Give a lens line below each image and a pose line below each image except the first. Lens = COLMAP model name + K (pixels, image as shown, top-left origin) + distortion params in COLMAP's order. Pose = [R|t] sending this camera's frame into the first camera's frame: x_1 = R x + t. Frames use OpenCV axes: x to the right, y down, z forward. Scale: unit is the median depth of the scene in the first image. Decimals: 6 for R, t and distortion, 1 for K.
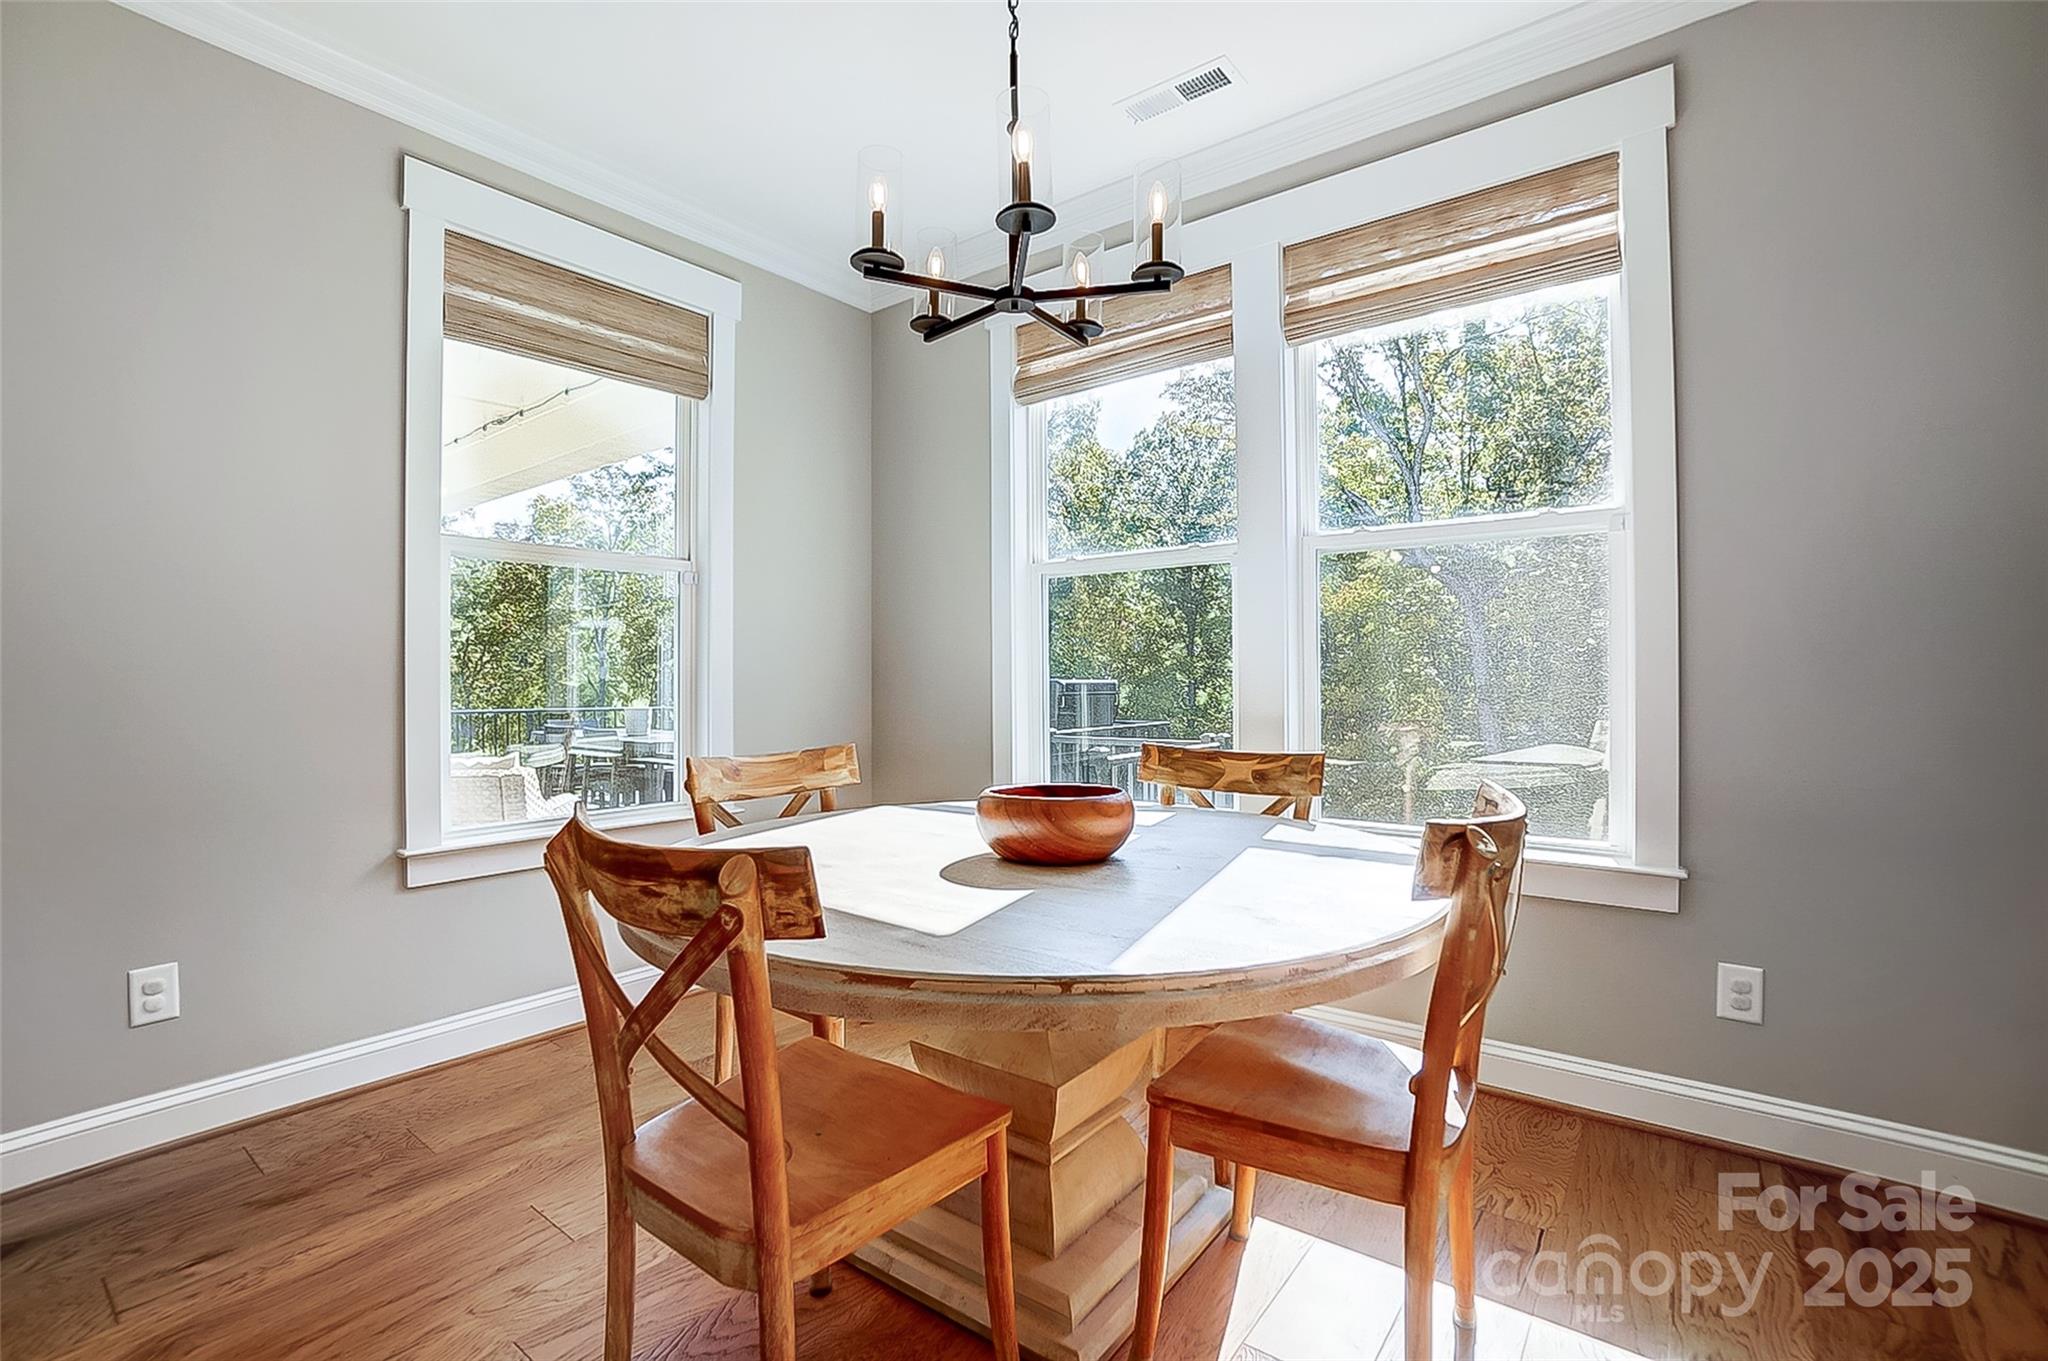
lens RADIAL K [[901.2, 0, 1024.0], [0, 901.2, 680.5], [0, 0, 1]] dist [-0.033532, -0.000012]
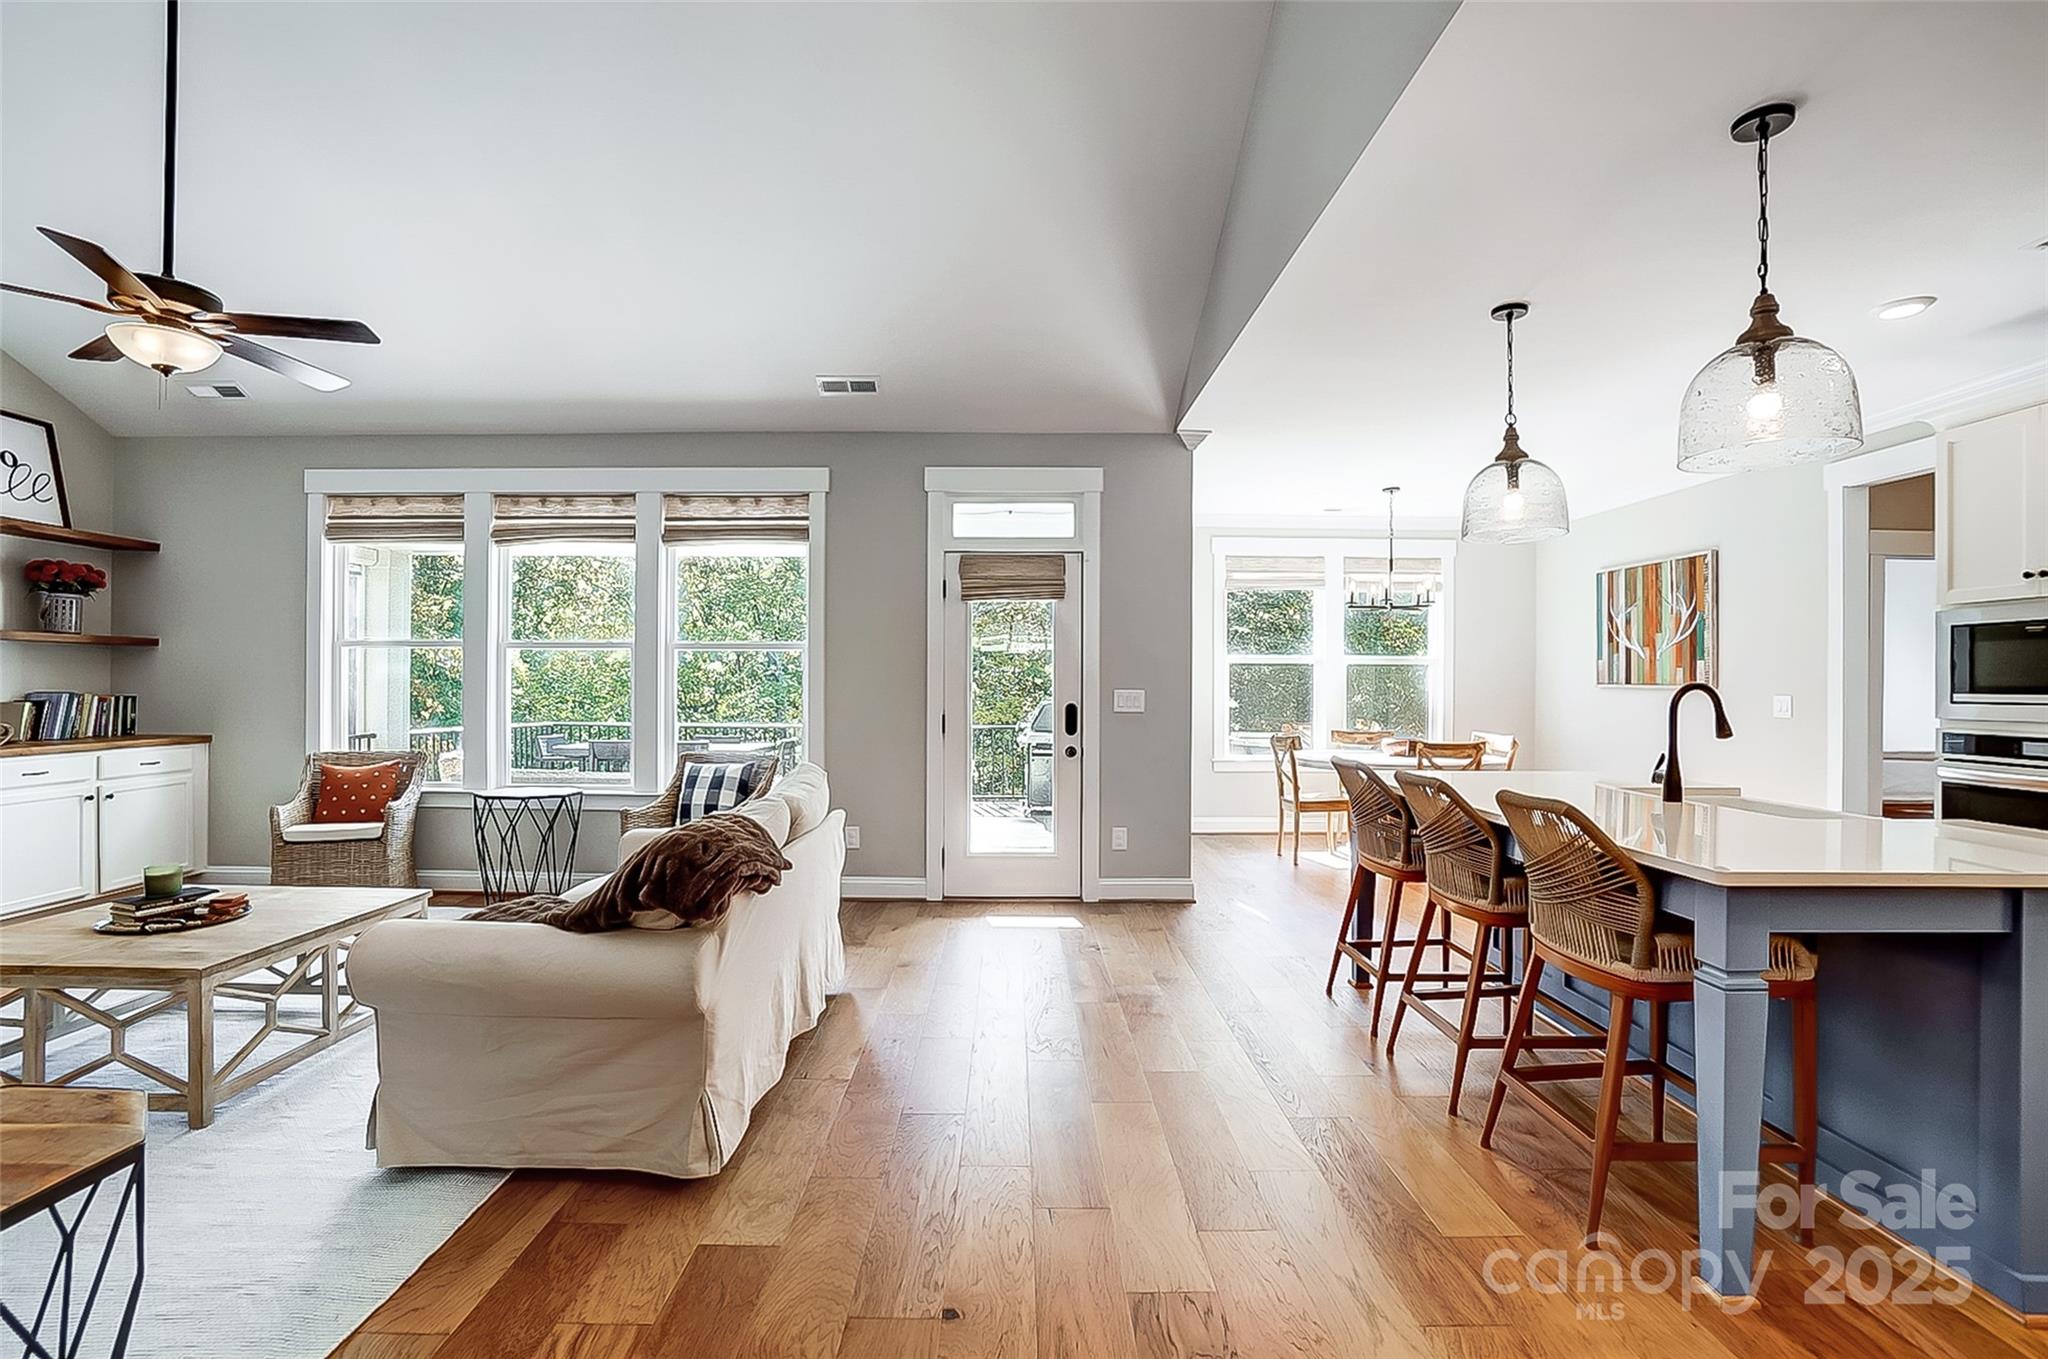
lens RADIAL K [[928.2, 0, 1024.0], [0, 928.2, 679.5], [0, 0, 1]] dist [-0.062283, 0.021638]
pose [[0.788449, 0.010403, 0.615012, -2.856672], [-0.005769, 0.999938, -0.009517, -0.068155], [-0.615073, 0.003956, 0.788460, -0.861233]]
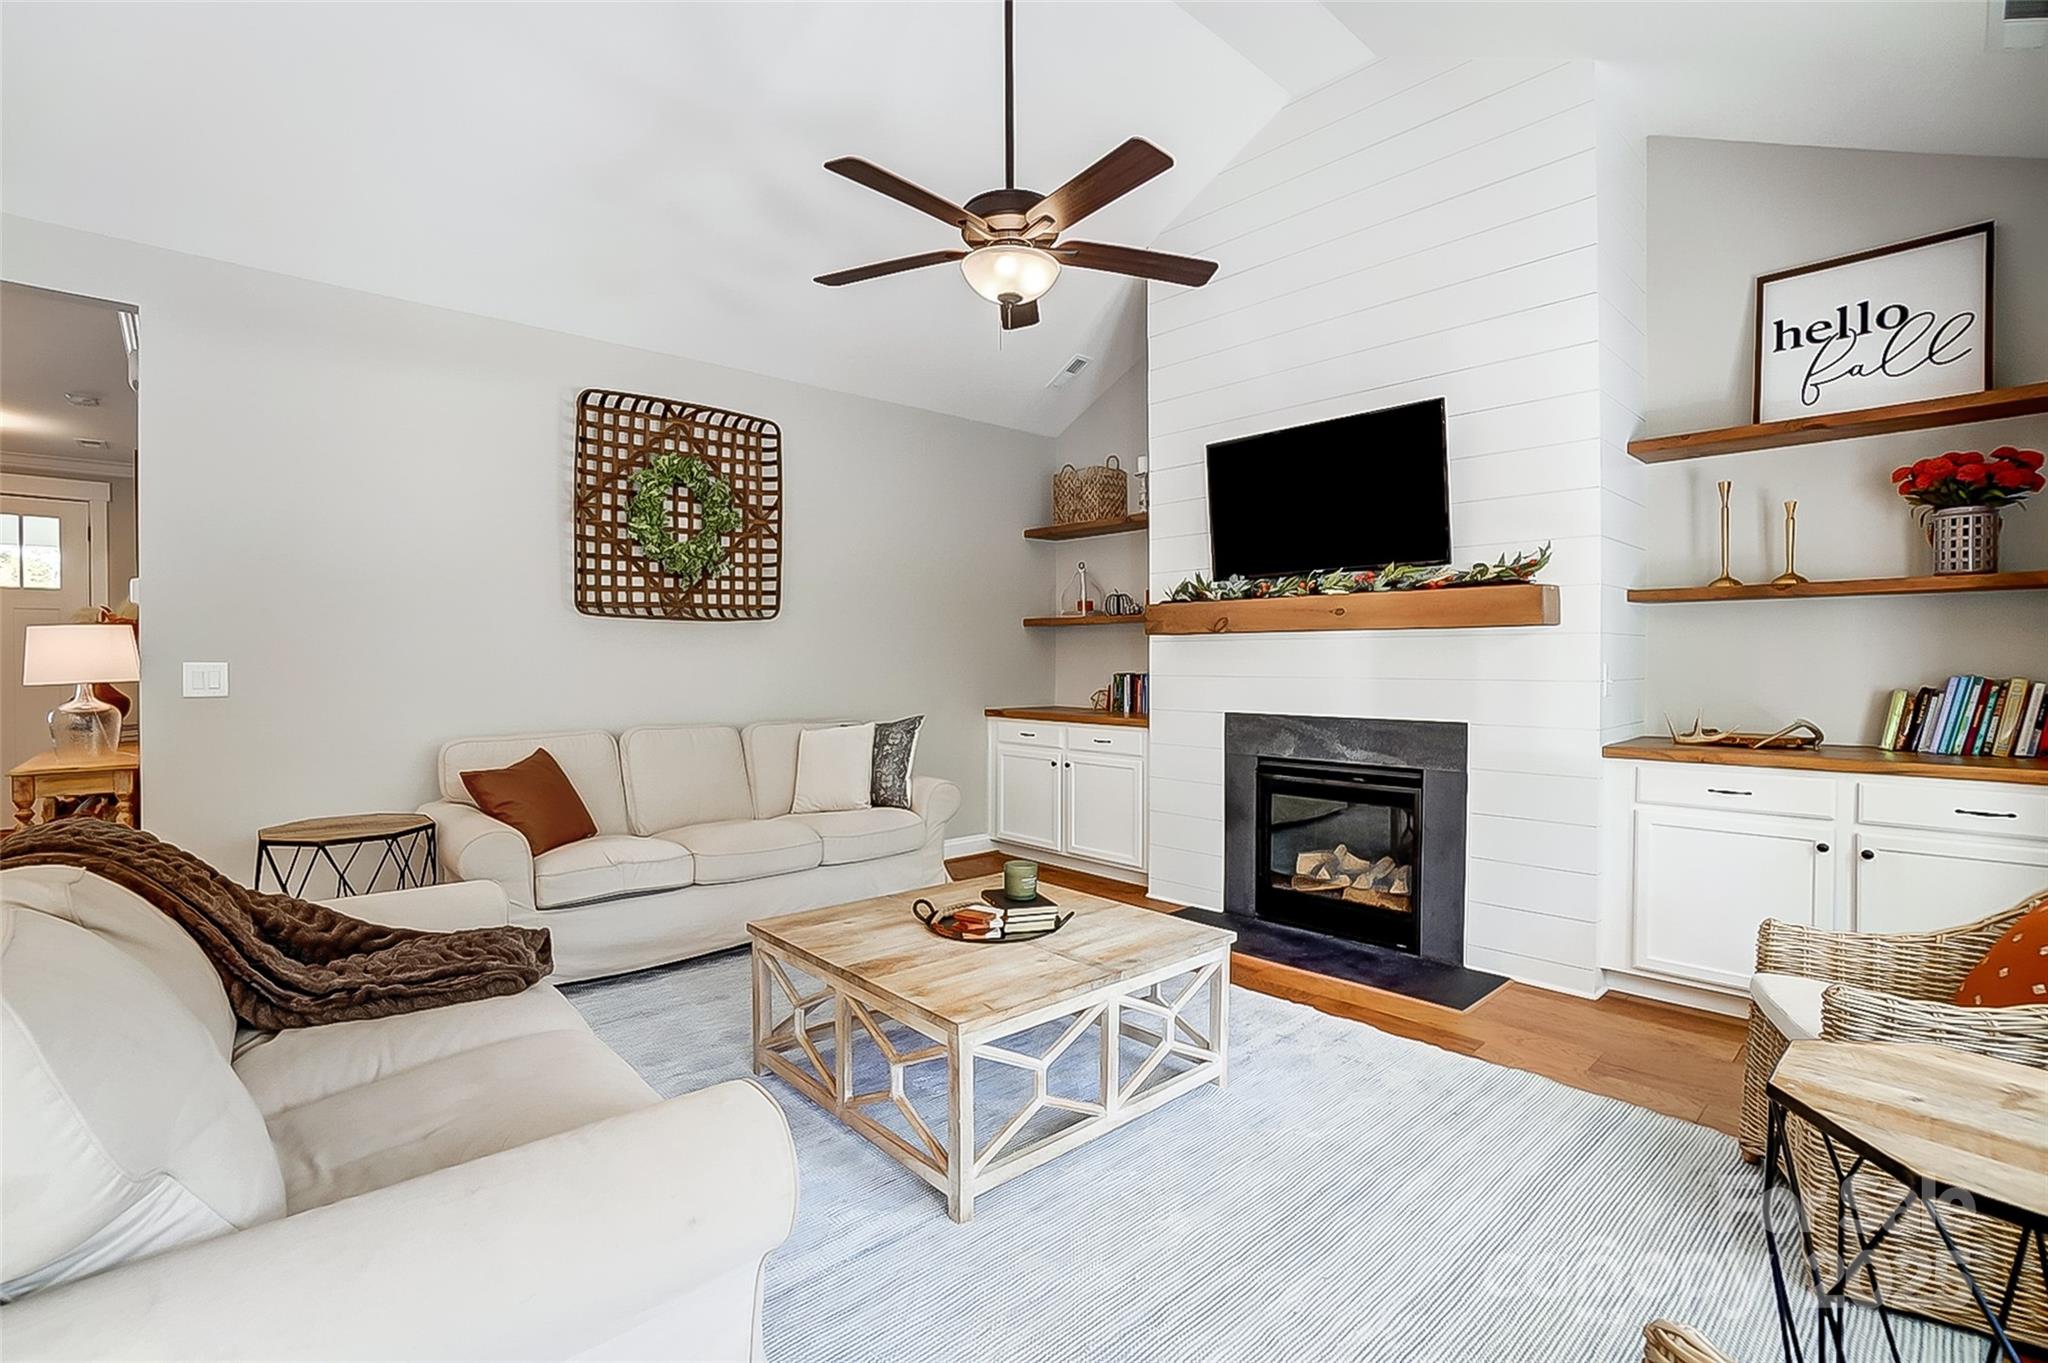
lens RADIAL K [[922.2, 0, 1022.3], [0, 922.2, 677.3], [0, 0, 1]] dist [-0.058702, 0.022033]
pose [[-0.174068, 0.018311, -0.984563, -1.846189], [-0.003532, 0.999809, 0.019219, -0.061178], [0.984727, 0.006823, -0.173970, 1.253265]]
